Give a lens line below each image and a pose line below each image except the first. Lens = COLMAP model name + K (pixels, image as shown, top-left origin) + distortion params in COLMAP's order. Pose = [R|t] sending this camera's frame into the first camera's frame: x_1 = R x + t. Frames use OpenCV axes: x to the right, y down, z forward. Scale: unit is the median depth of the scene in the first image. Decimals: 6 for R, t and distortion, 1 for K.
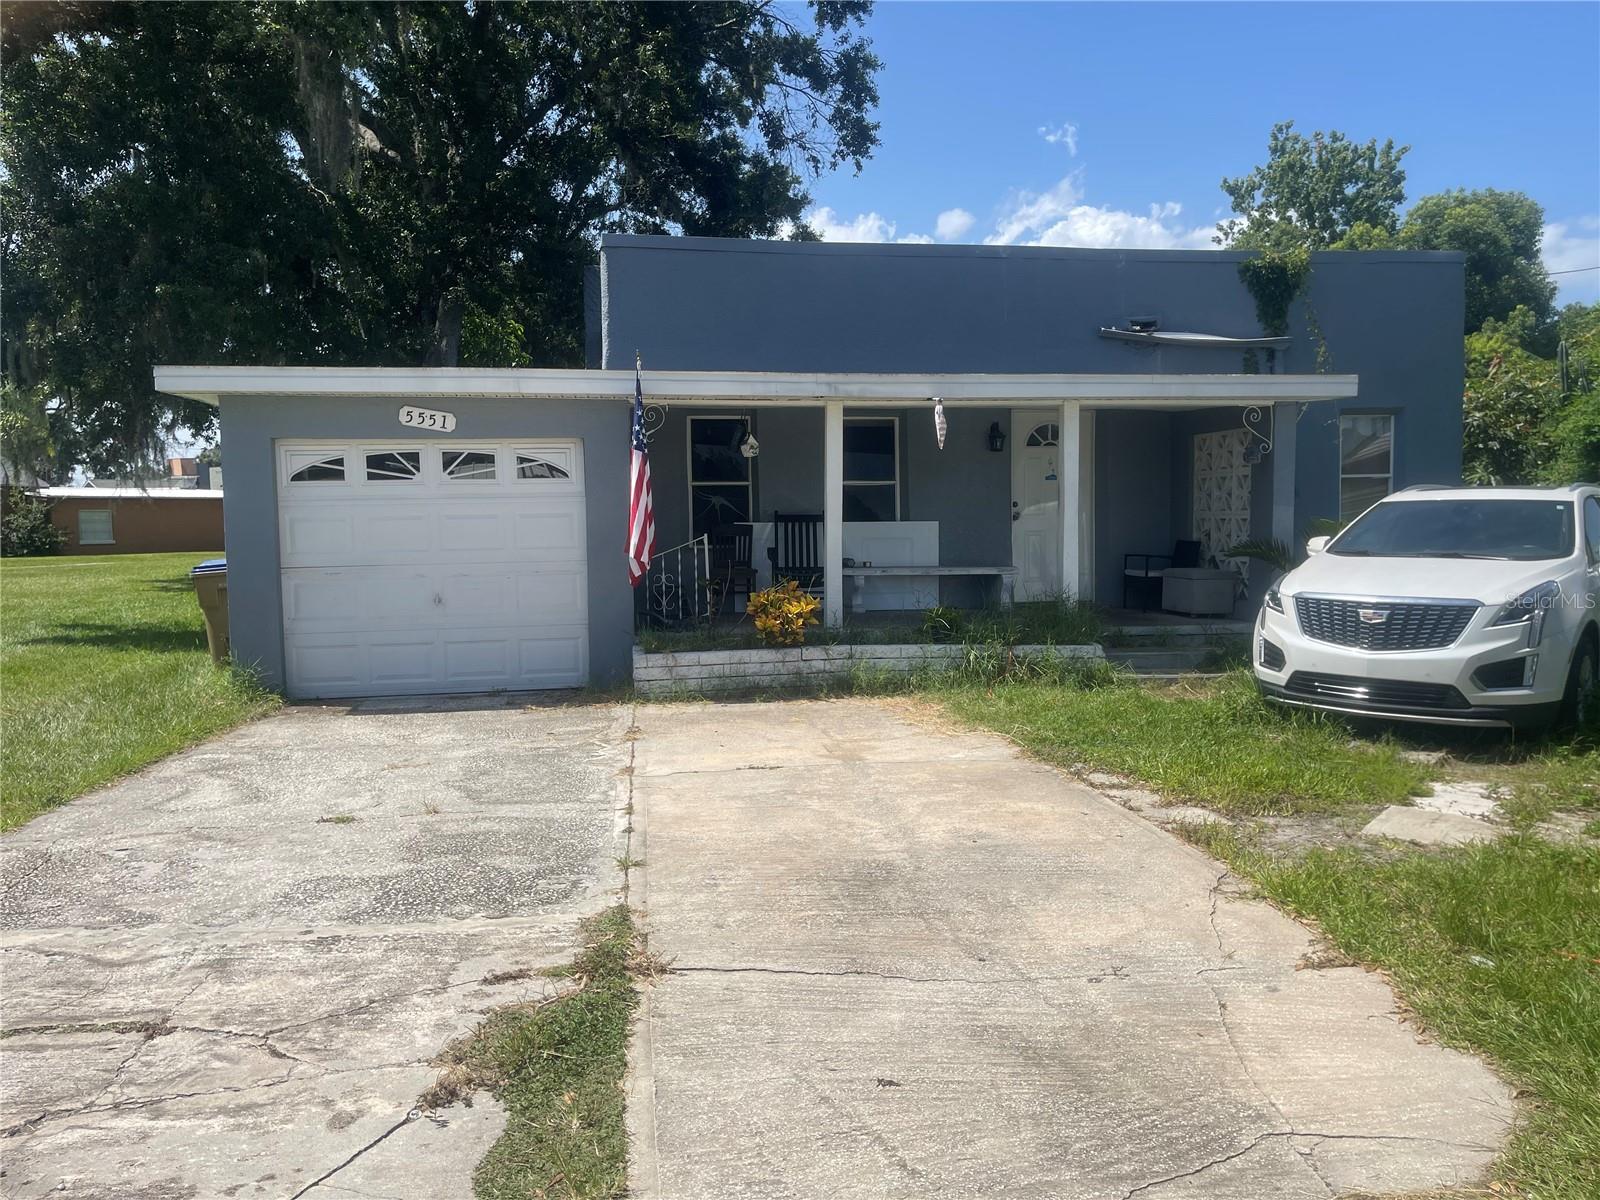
lens RADIAL K [[1223.7, 0, 799.3], [0, 1223.7, 608.1], [0, 0, 1]] dist [0.069004, -0.092377]
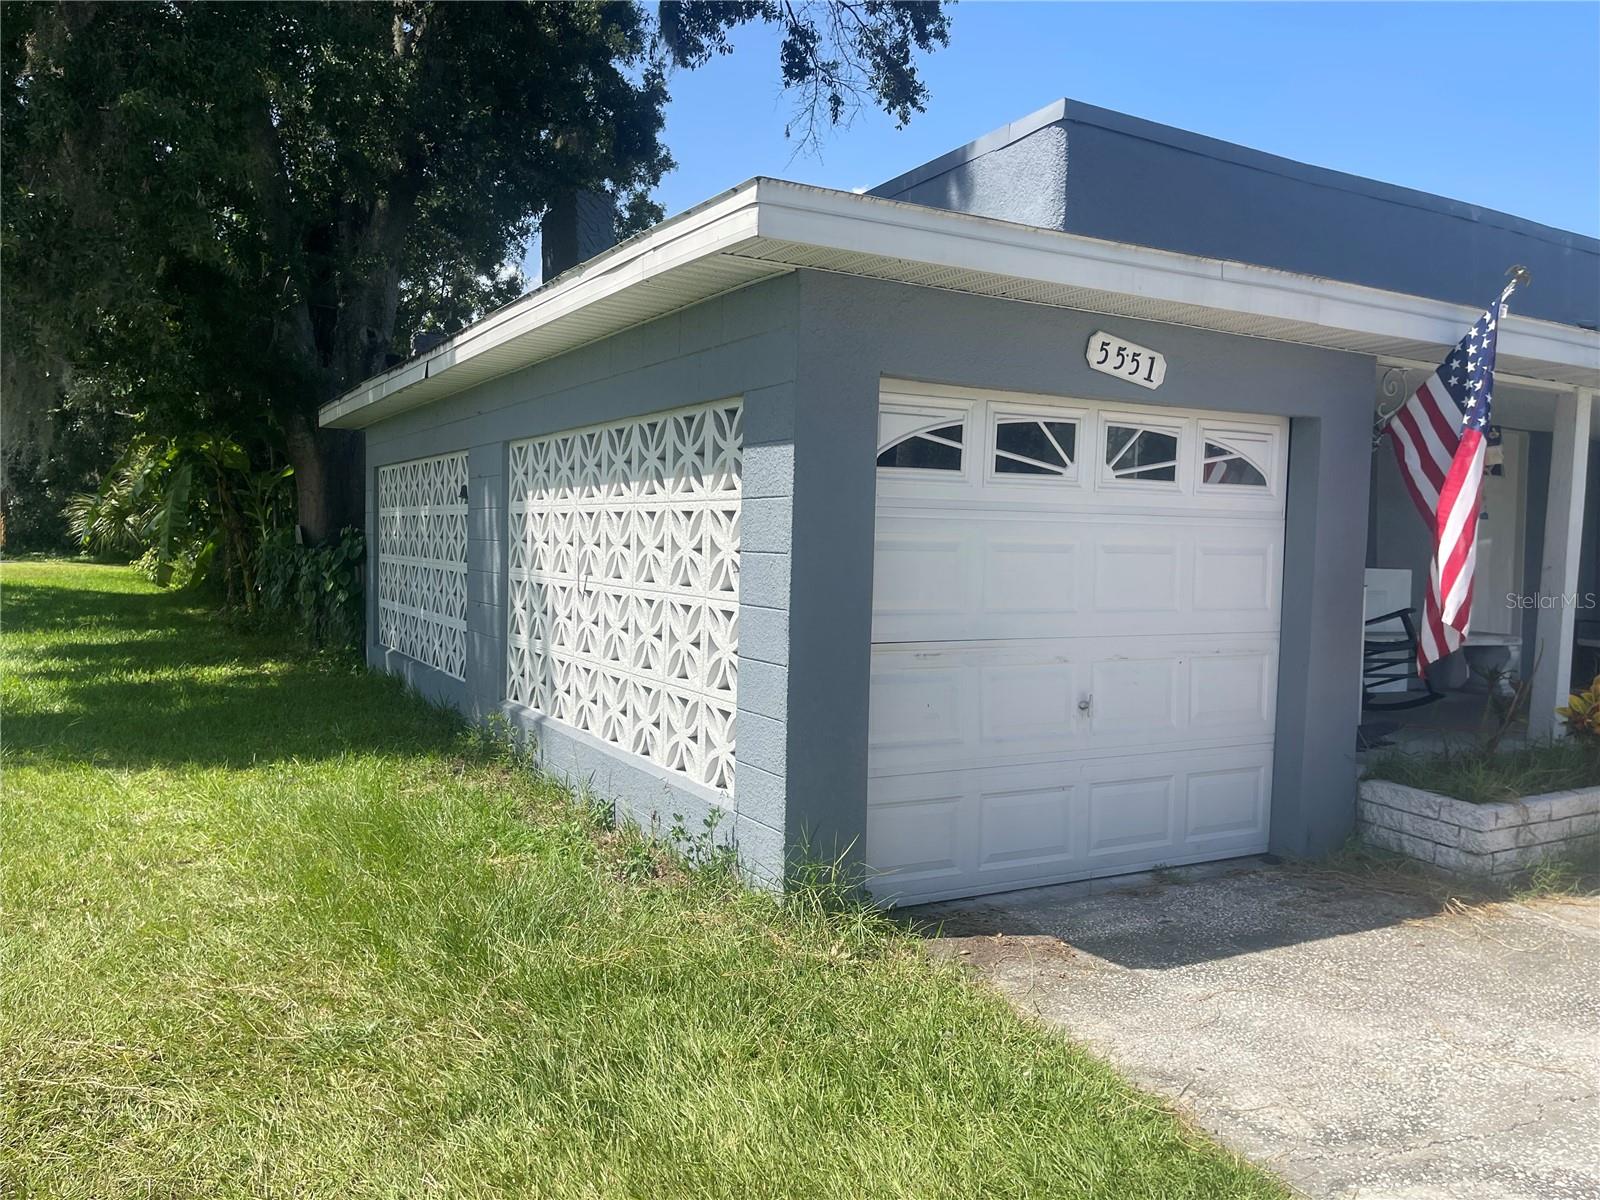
lens RADIAL K [[1223.7, 0, 799.3], [0, 1223.7, 608.1], [0, 0, 1]] dist [0.069004, -0.092377]
pose [[0.938862, 0.019070, 0.343766, -0.595344], [-0.012042, 0.999673, -0.022569, -0.034947], [-0.344084, 0.017050, 0.938784, 0.549228]]
